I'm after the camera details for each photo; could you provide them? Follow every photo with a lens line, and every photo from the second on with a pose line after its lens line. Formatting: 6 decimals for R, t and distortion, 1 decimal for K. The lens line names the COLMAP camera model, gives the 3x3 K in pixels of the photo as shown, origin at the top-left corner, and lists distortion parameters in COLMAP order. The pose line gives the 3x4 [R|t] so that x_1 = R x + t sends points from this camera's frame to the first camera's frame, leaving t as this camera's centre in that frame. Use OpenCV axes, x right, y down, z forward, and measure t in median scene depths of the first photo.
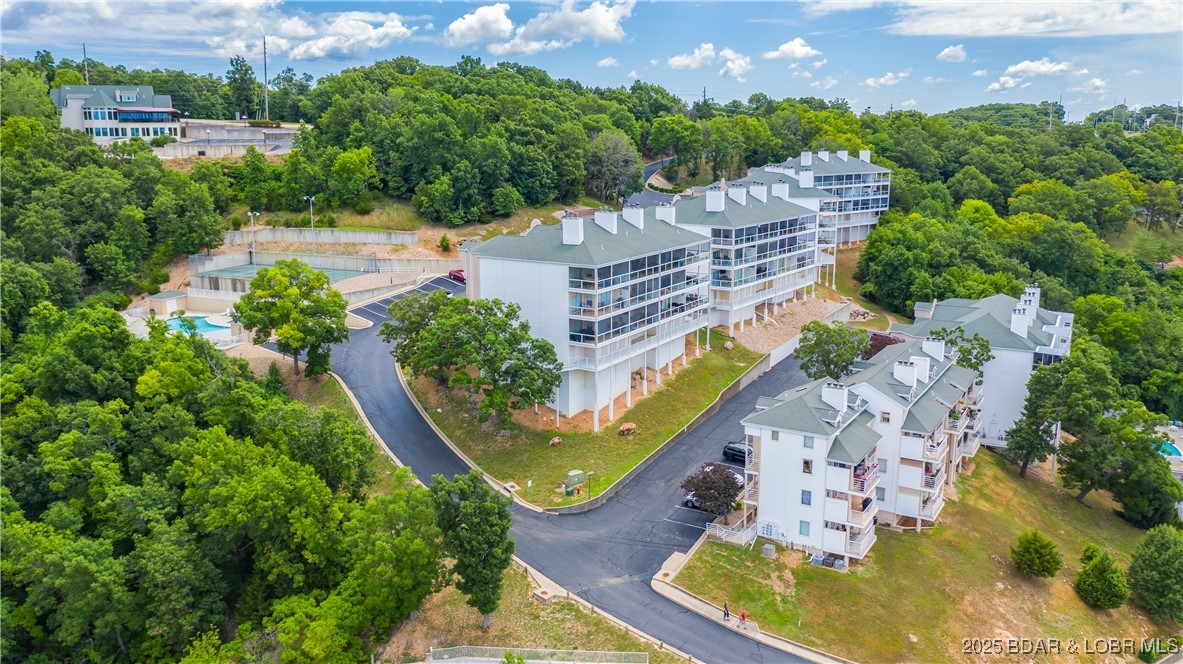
lens RADIAL K [[939.2, 0, 591.8], [0, 939.2, 335.7], [0, 0, 1]] dist [-0.018886, -0.003897]
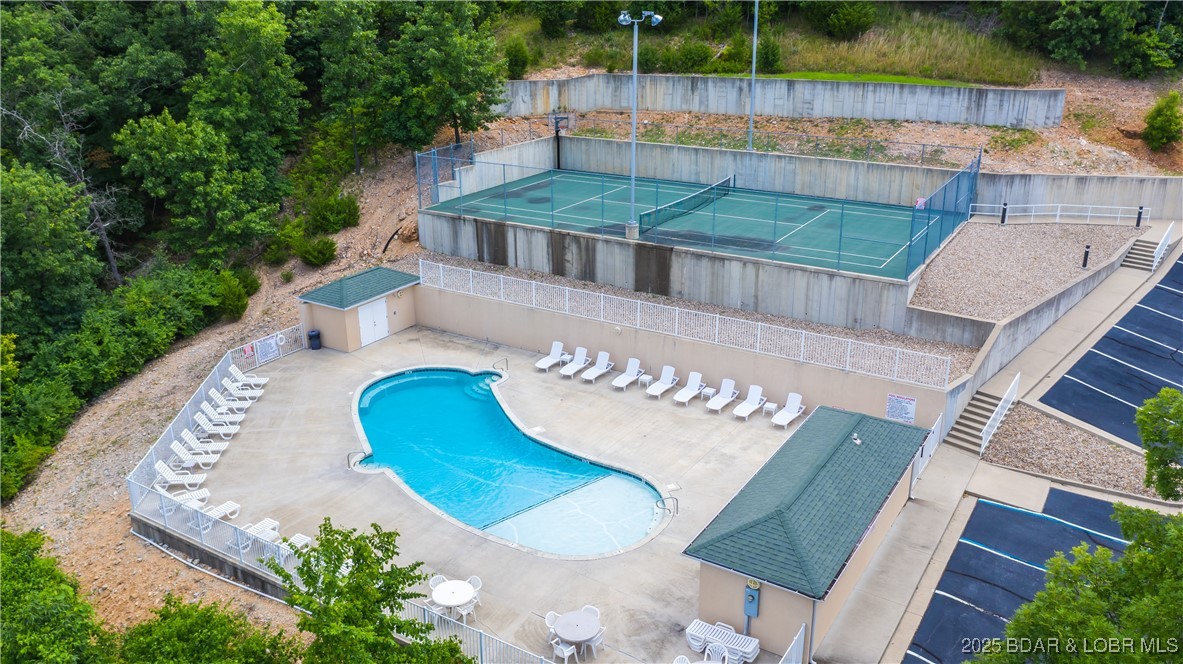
lens RADIAL K [[939.2, 0, 590.0], [0, 939.2, 329.2], [0, 0, 1]] dist [-0.018886, -0.003897]
pose [[0.987676, 0.047300, -0.149193, -0.313632], [-0.025873, 0.989469, 0.142412, -0.072358], [0.154357, -0.136797, 0.978499, 0.667776]]
